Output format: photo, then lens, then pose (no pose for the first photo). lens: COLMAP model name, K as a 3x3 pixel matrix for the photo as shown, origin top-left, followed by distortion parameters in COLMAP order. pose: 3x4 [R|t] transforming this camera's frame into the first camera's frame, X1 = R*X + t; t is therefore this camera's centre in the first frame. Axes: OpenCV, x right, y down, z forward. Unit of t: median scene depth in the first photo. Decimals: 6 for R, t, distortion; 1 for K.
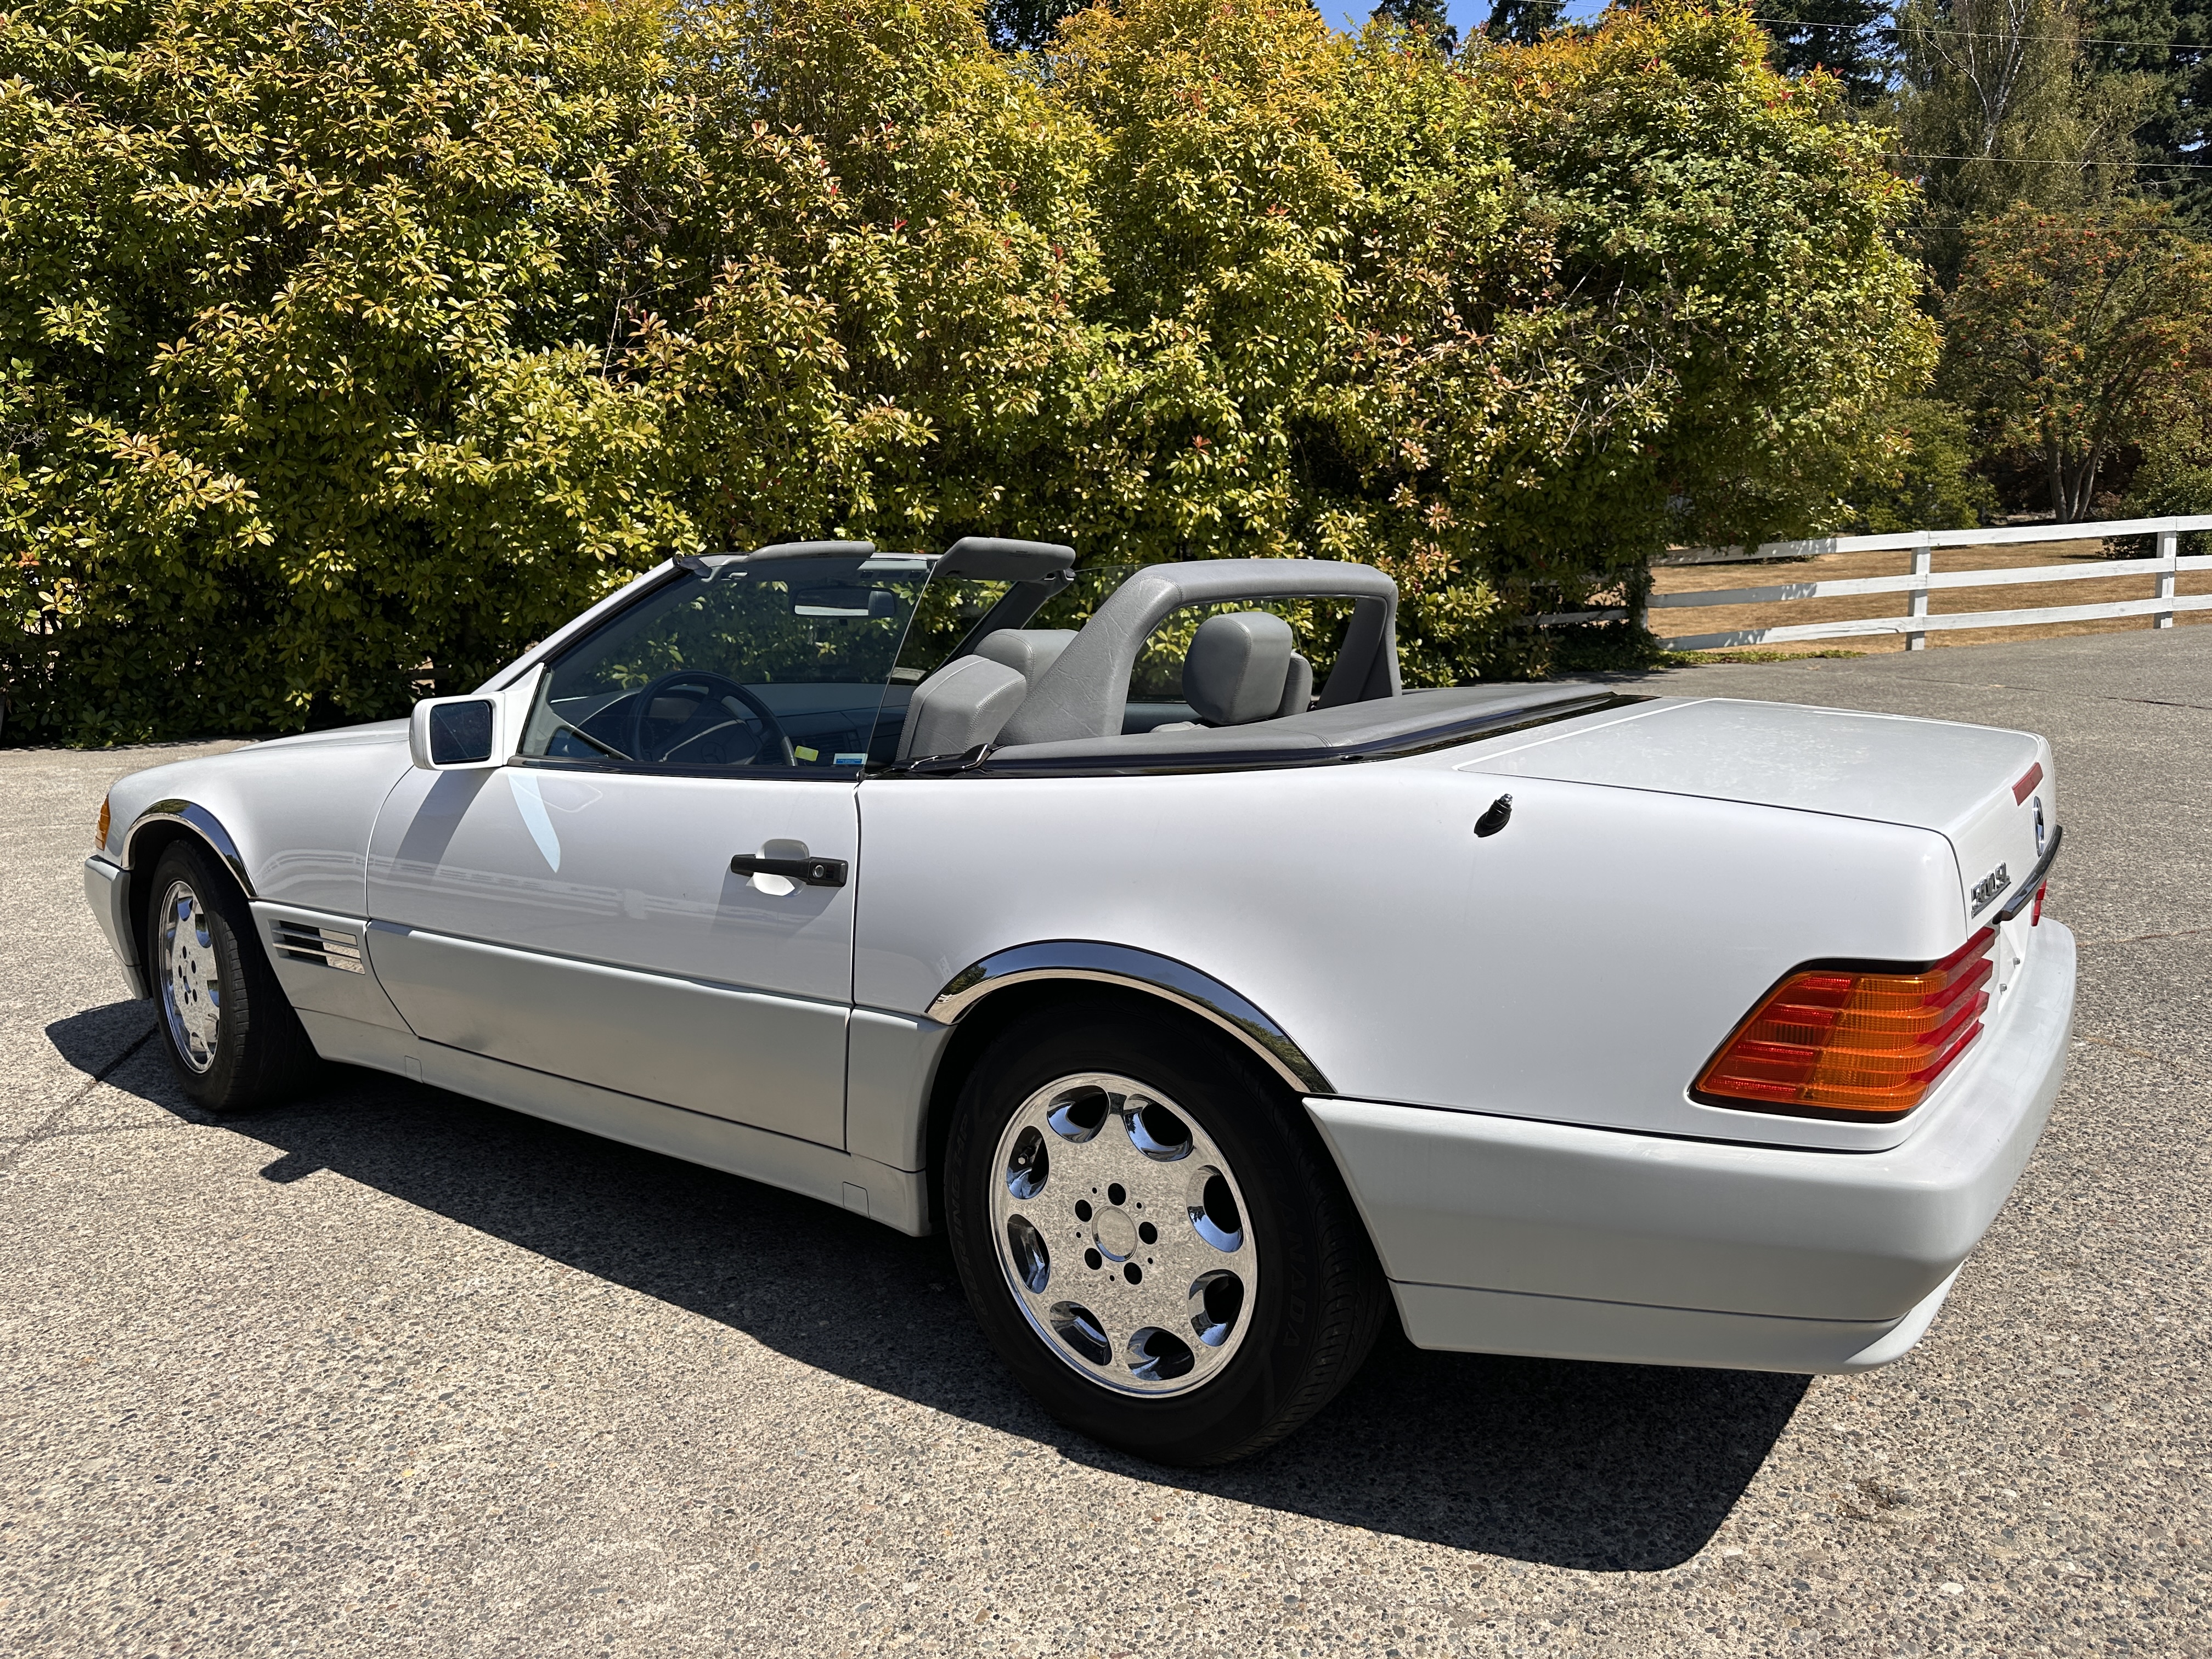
lens RADIAL K [[1539.1, 0, 1106.0], [0, 1539.1, 829.5], [0, 0, 1]] dist [0.051770, -0.075313]
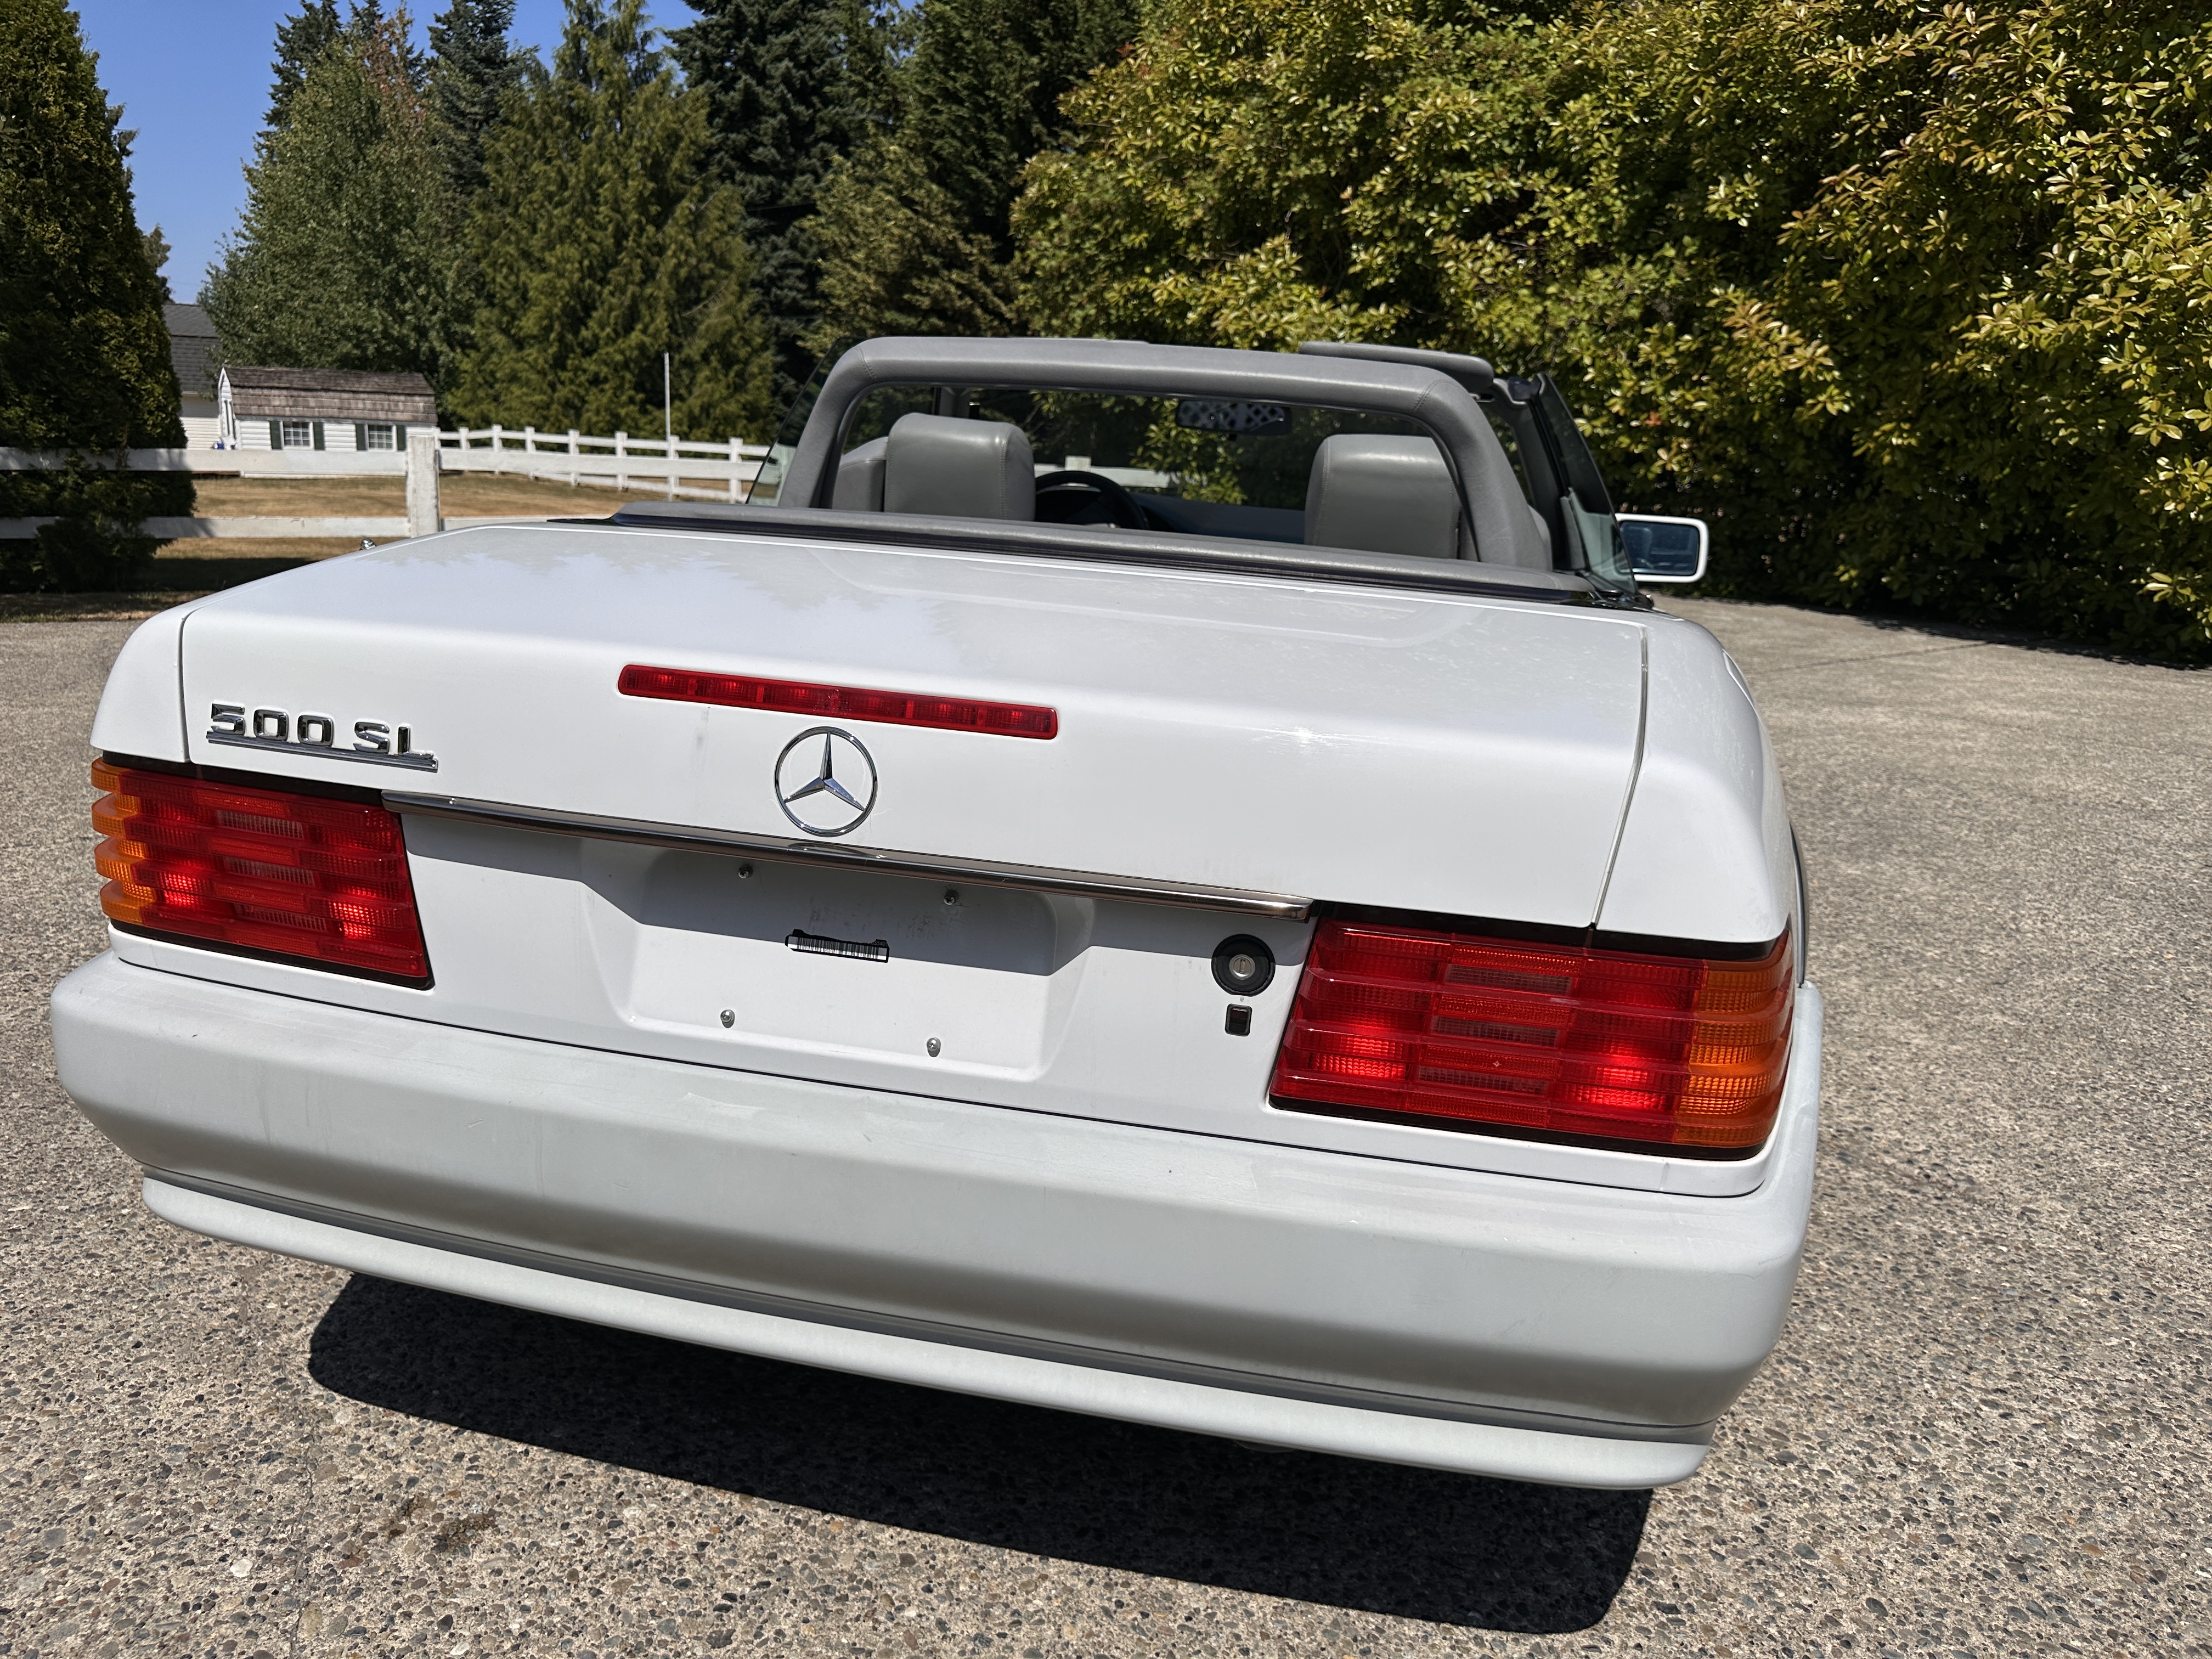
lens RADIAL K [[1569.9, 0, 1099.7], [0, 1569.9, 836.3], [0, 0, 1]] dist [-0.004001, -0.004017]
pose [[0.391565, 0.267270, -0.880479, 0.218386], [-0.208253, 0.957798, 0.198127, -0.023211], [0.896274, 0.105783, 0.430700, 0.162512]]
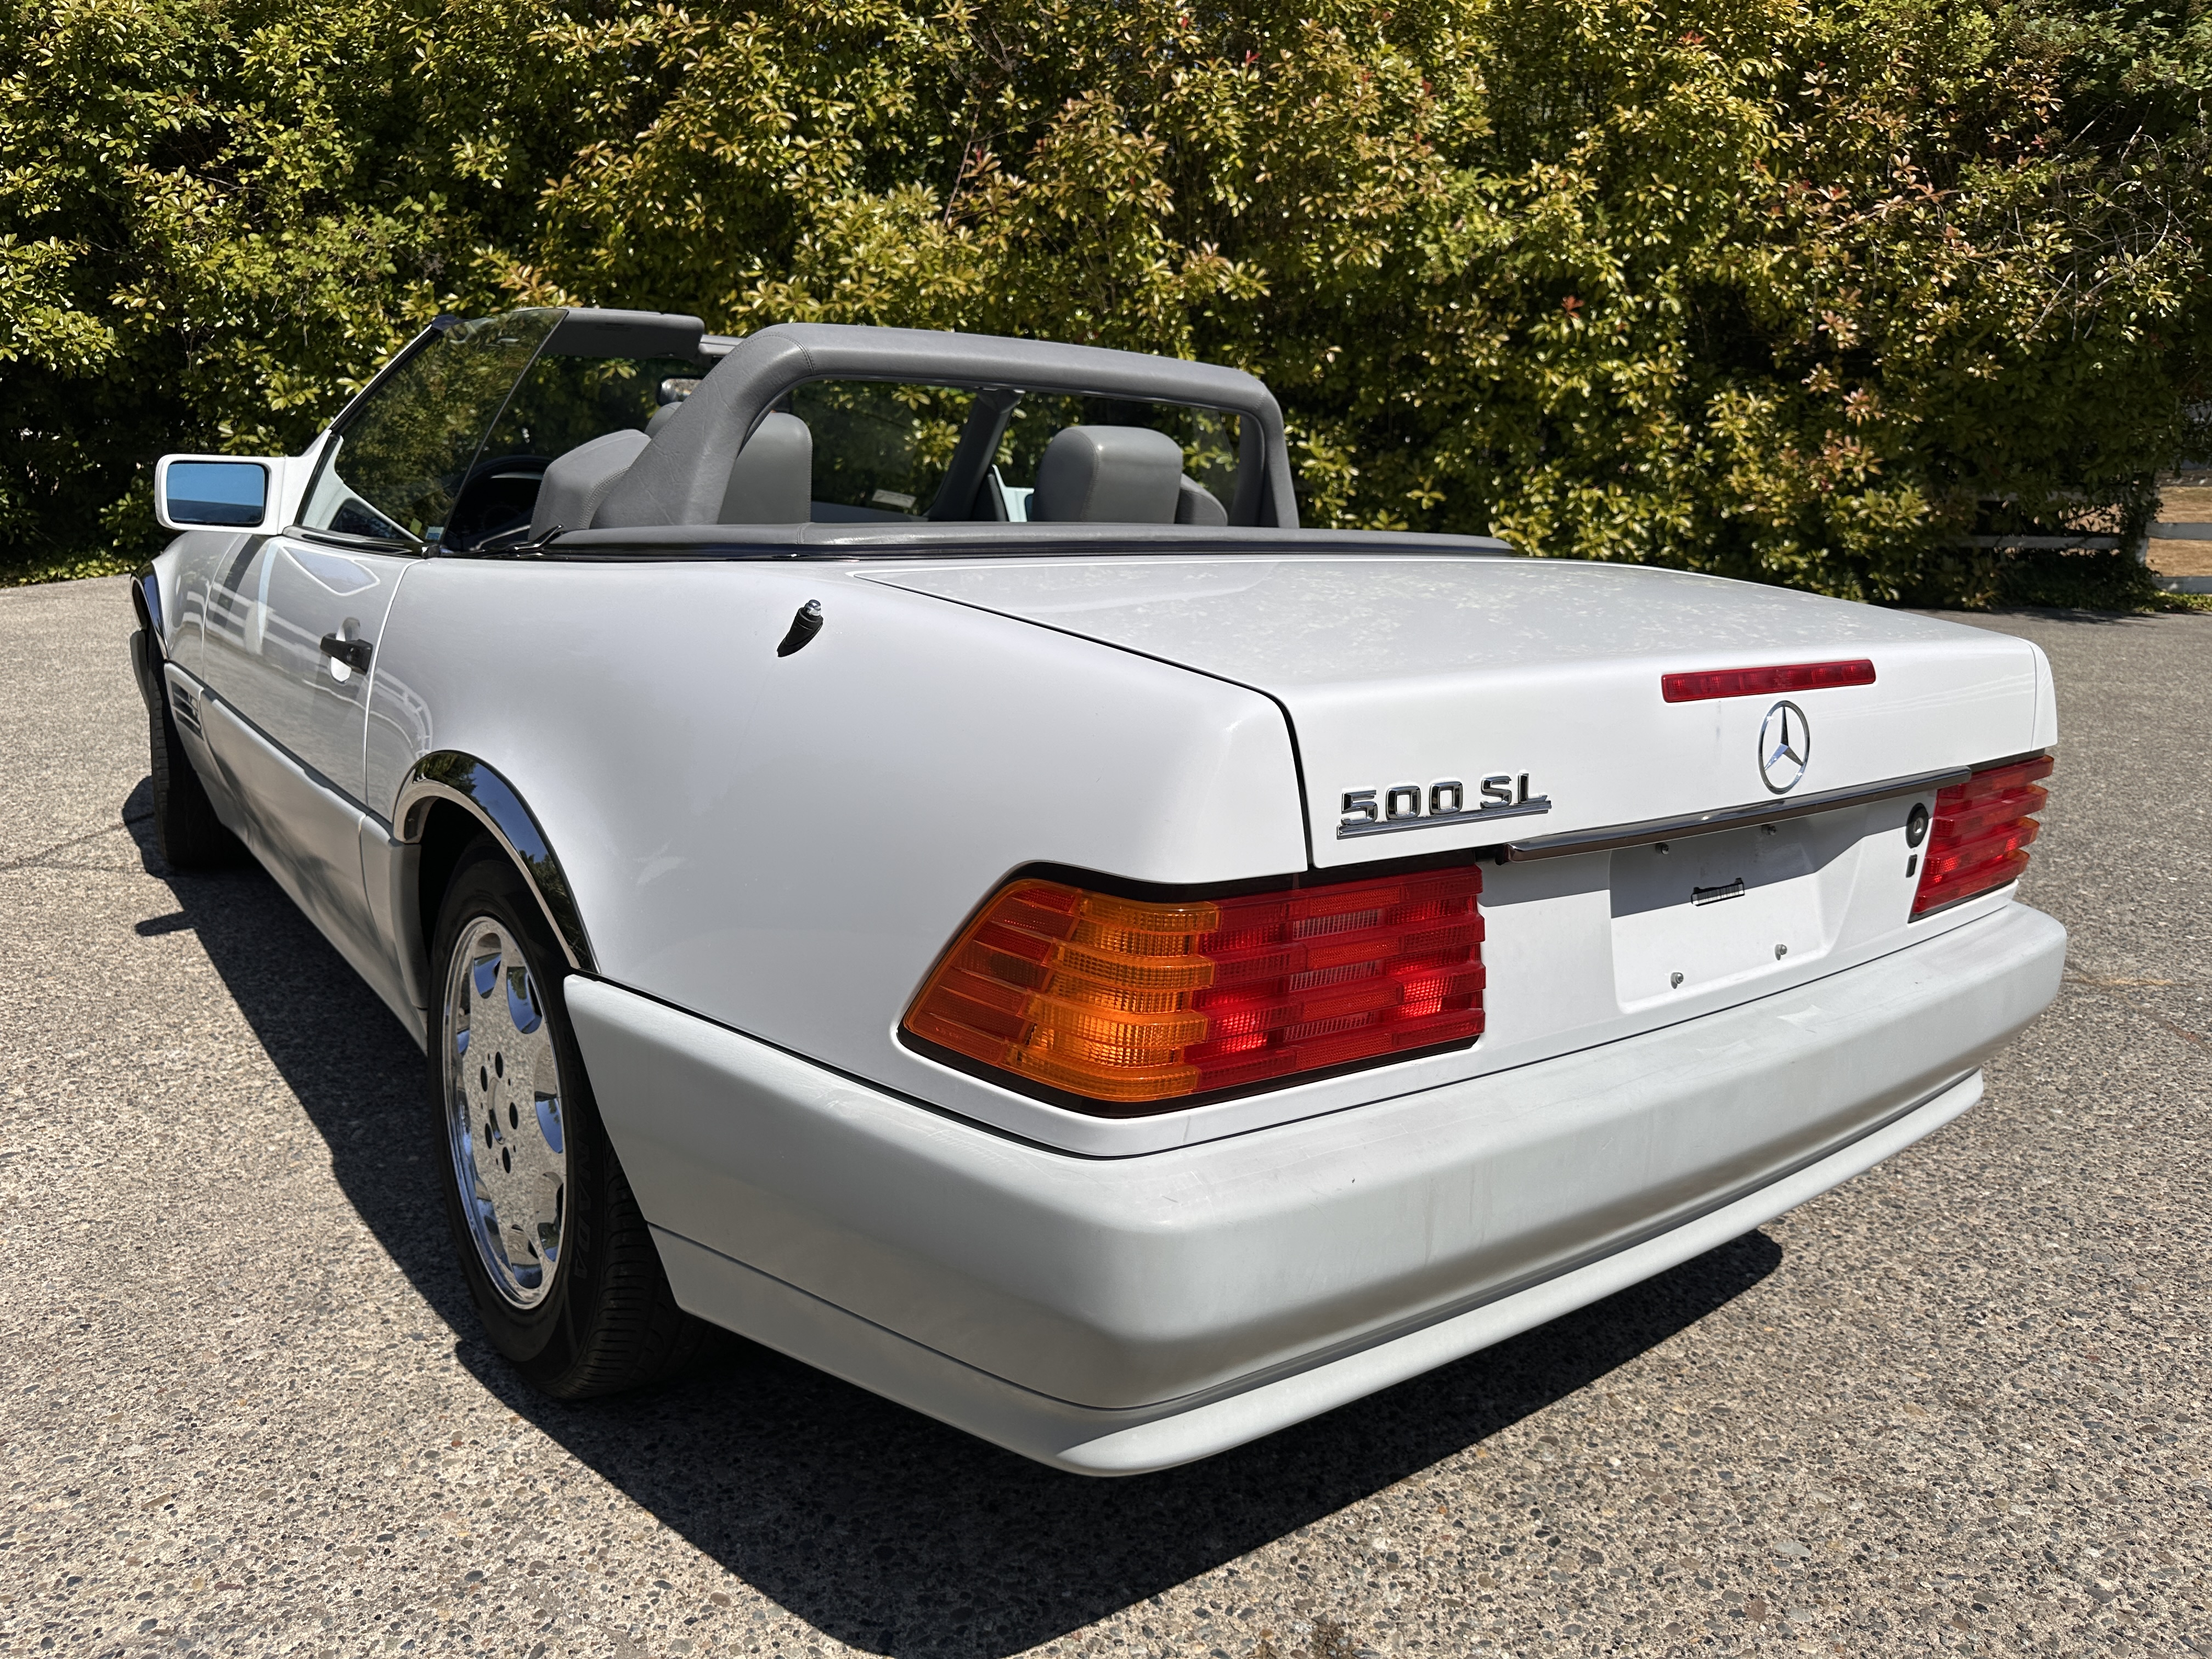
lens RADIAL K [[1562.0, 0, 1110.9], [0, 1562.0, 818.6], [0, 0, 1]] dist [-0.003744, -0.004366]
pose [[0.952643, 0.122060, -0.278520, 0.102916], [-0.104307, 0.991501, 0.077749, -0.000737], [0.285643, -0.045015, 0.957278, 0.055984]]
